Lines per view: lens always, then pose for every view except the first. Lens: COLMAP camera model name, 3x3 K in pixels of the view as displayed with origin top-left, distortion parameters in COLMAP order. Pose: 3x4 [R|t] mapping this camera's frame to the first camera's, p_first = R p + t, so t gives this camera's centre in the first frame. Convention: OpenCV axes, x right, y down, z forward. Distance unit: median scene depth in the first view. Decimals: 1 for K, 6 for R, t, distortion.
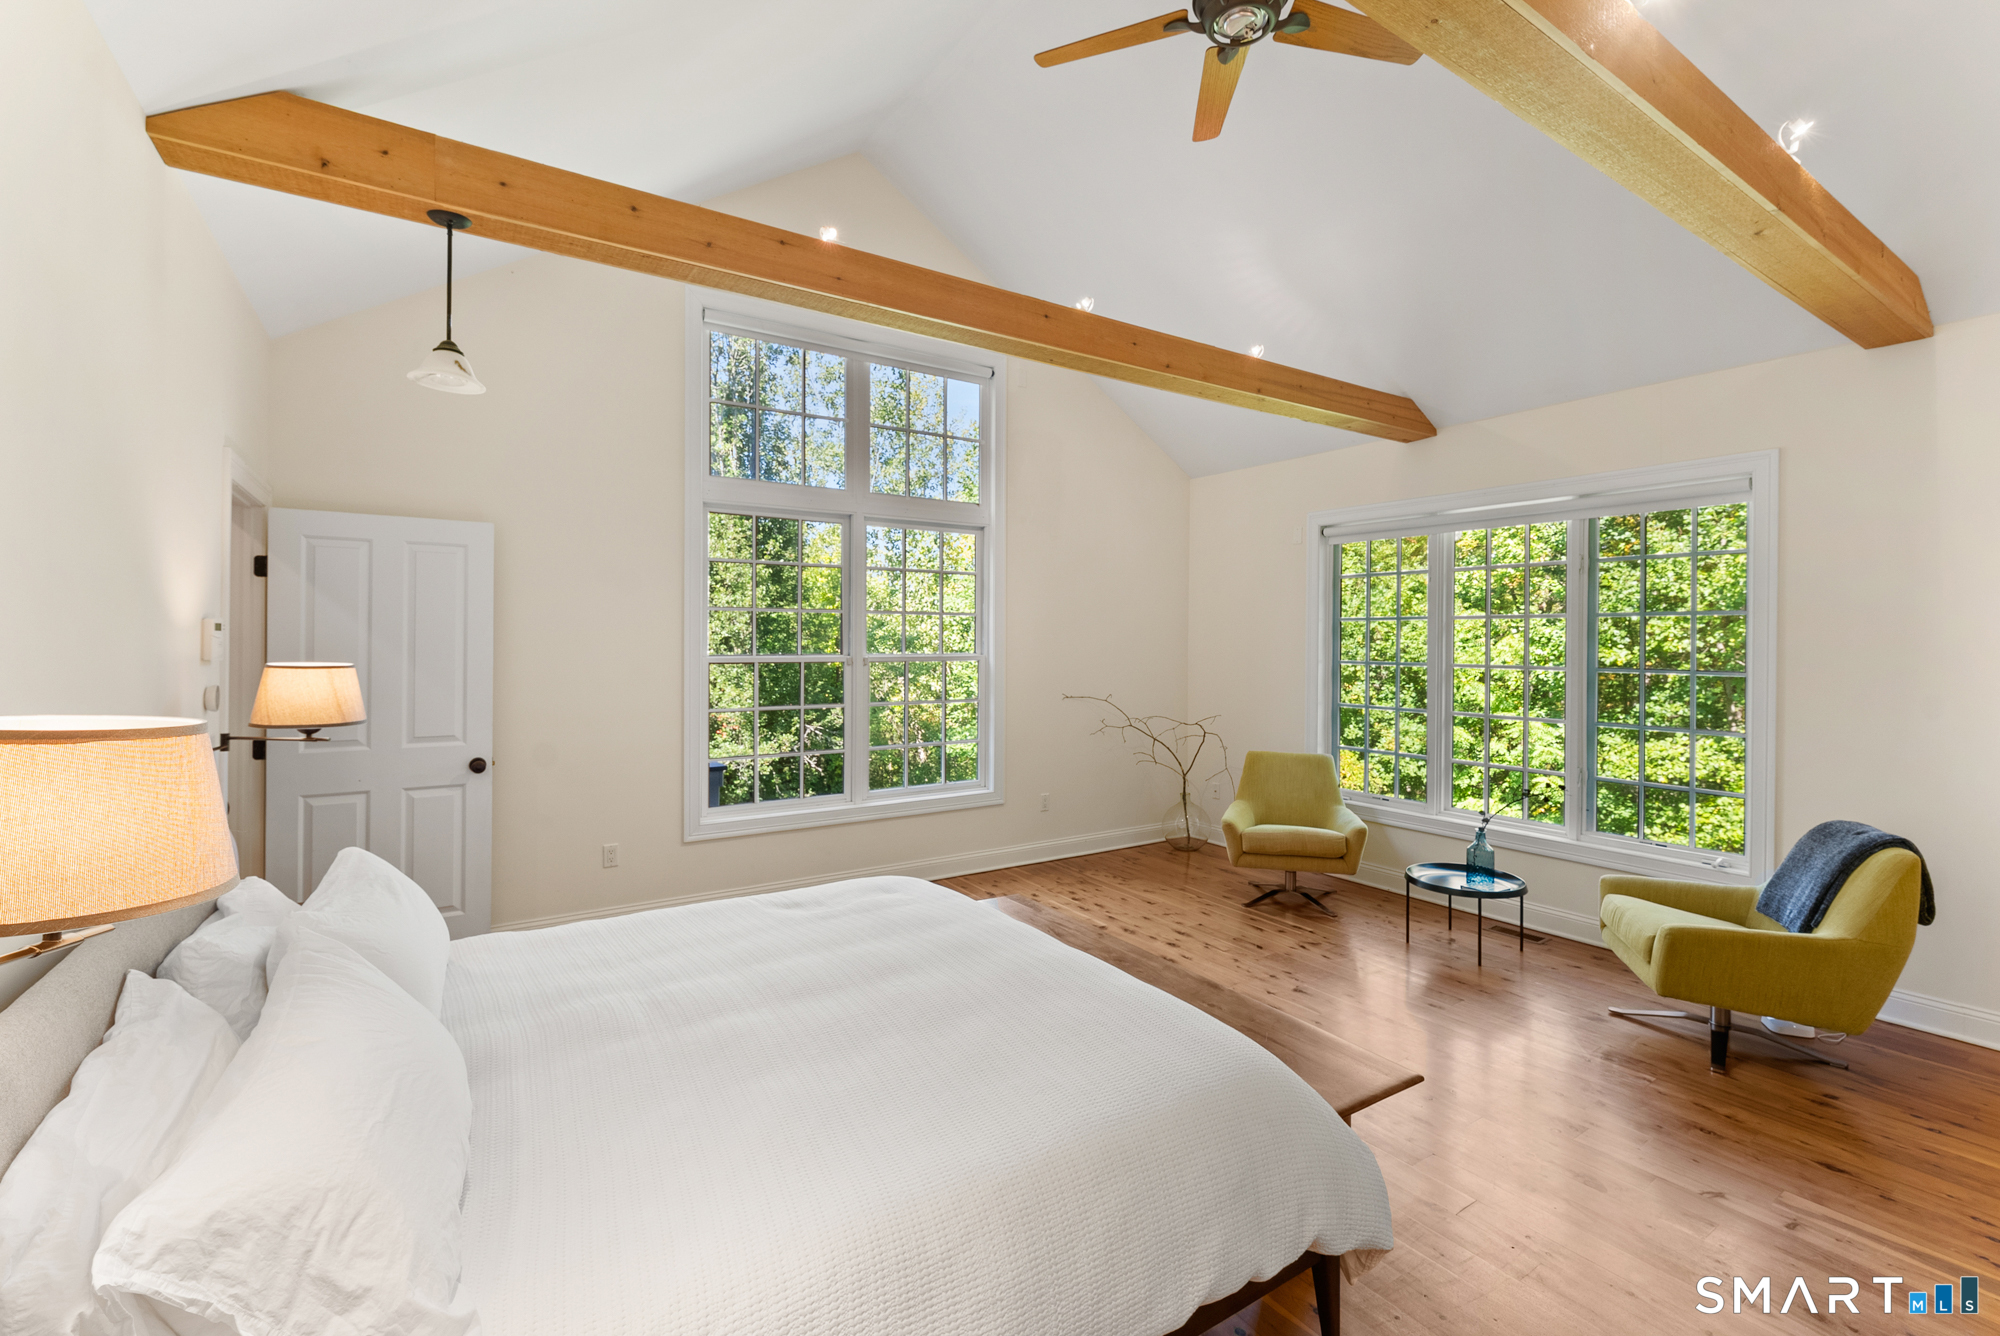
lens RADIAL K [[848.4, 0, 1002.3], [0, 848.4, 647.5], [0, 0, 1]] dist [-0.000287, -0.000012]
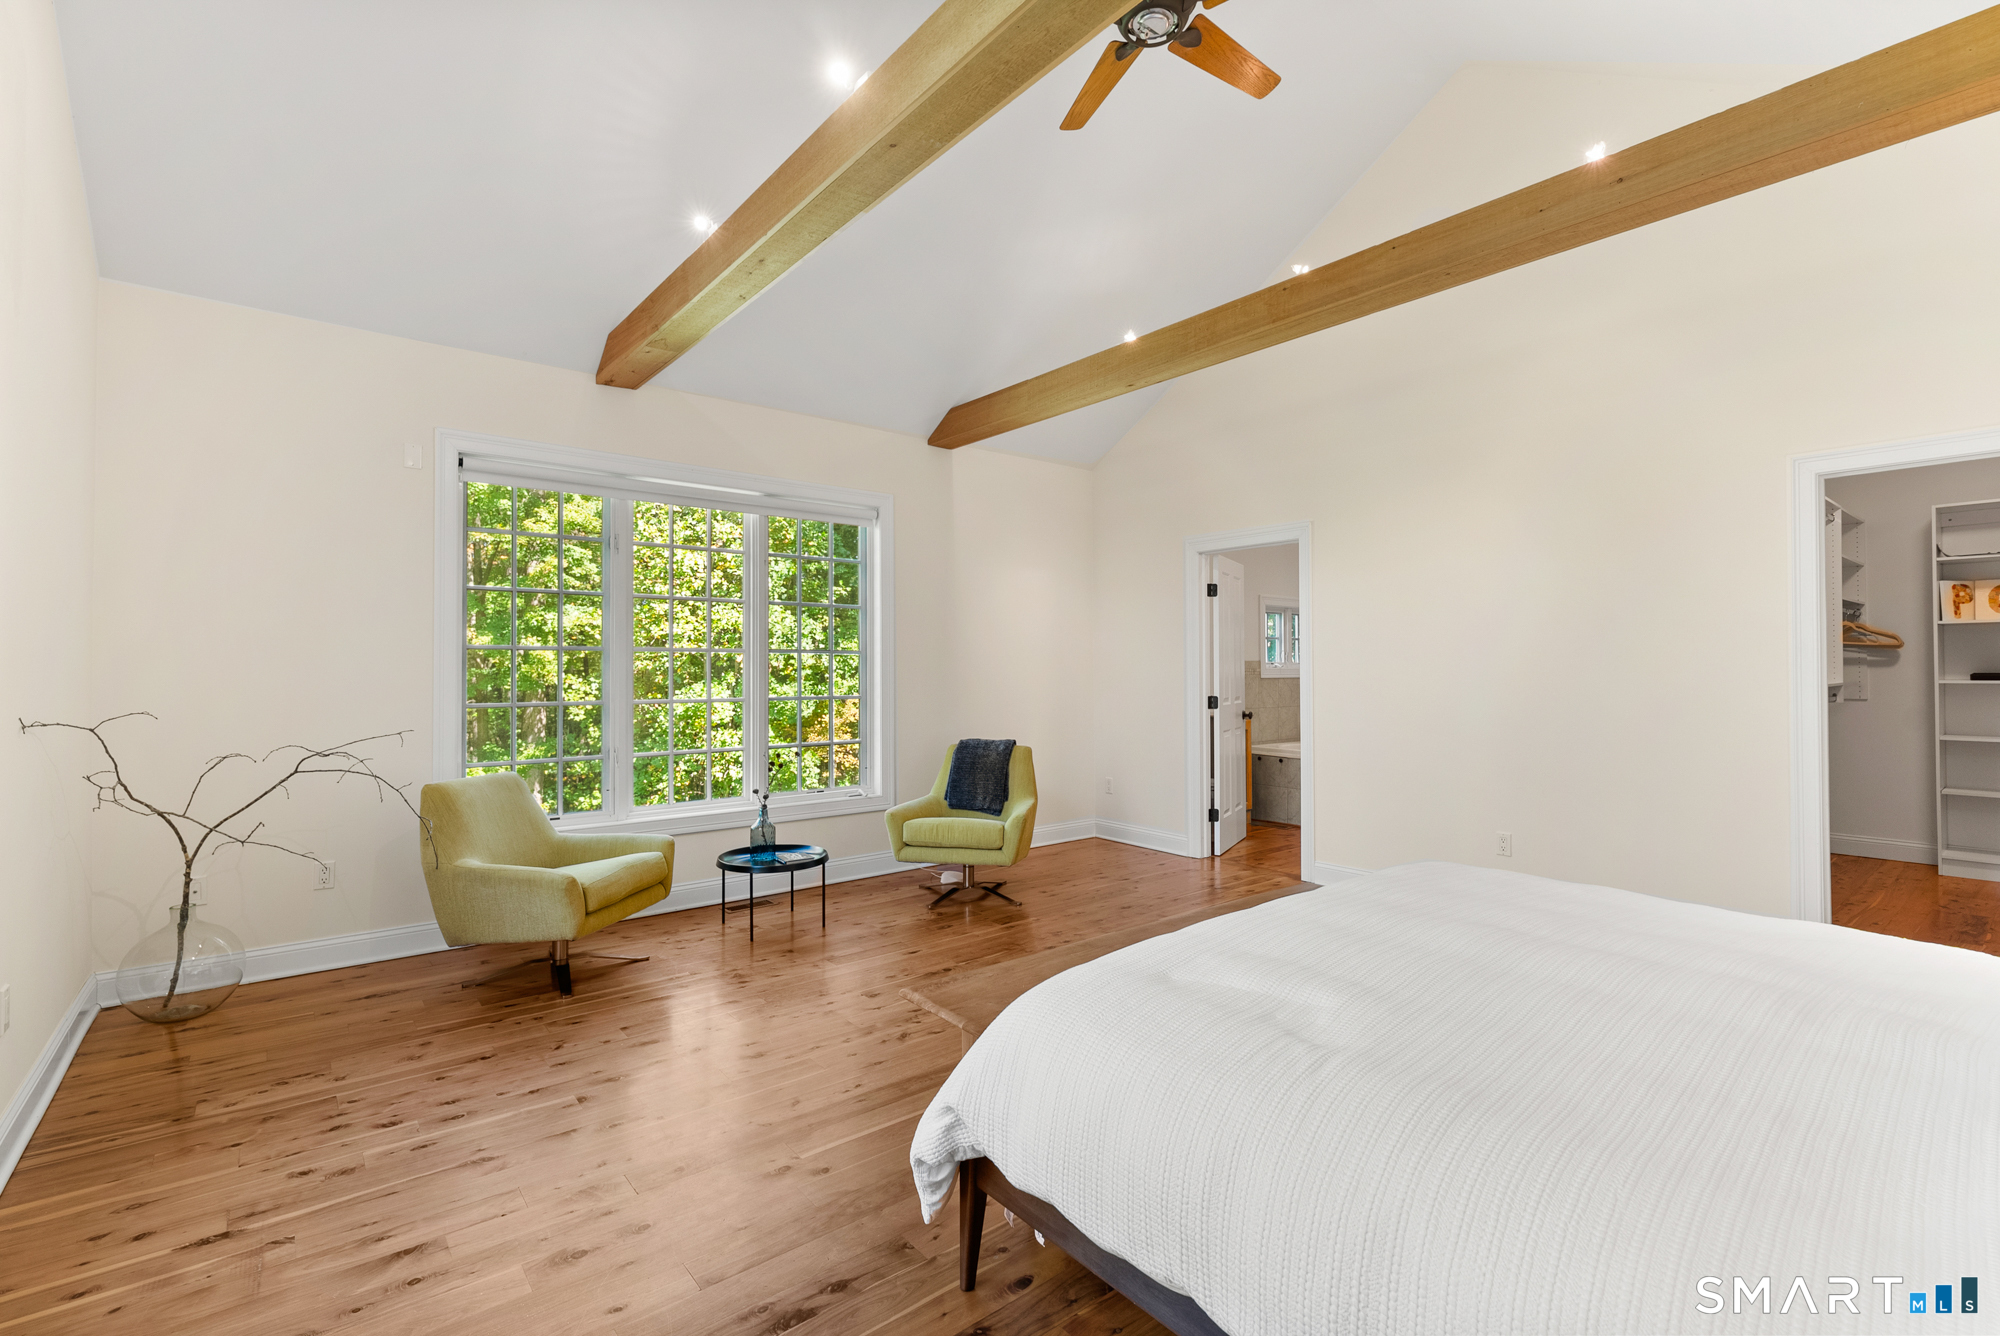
lens RADIAL K [[913.7, 0, 1000.0], [0, 913.7, 668.0], [0, 0, 1]] dist [0.000067, 0.000050]
pose [[-0.097711, -0.009190, 0.995172, -0.475117], [0.004587, 0.999943, 0.009684, 0.033295], [-0.995204, 0.005511, -0.097663, 0.717392]]
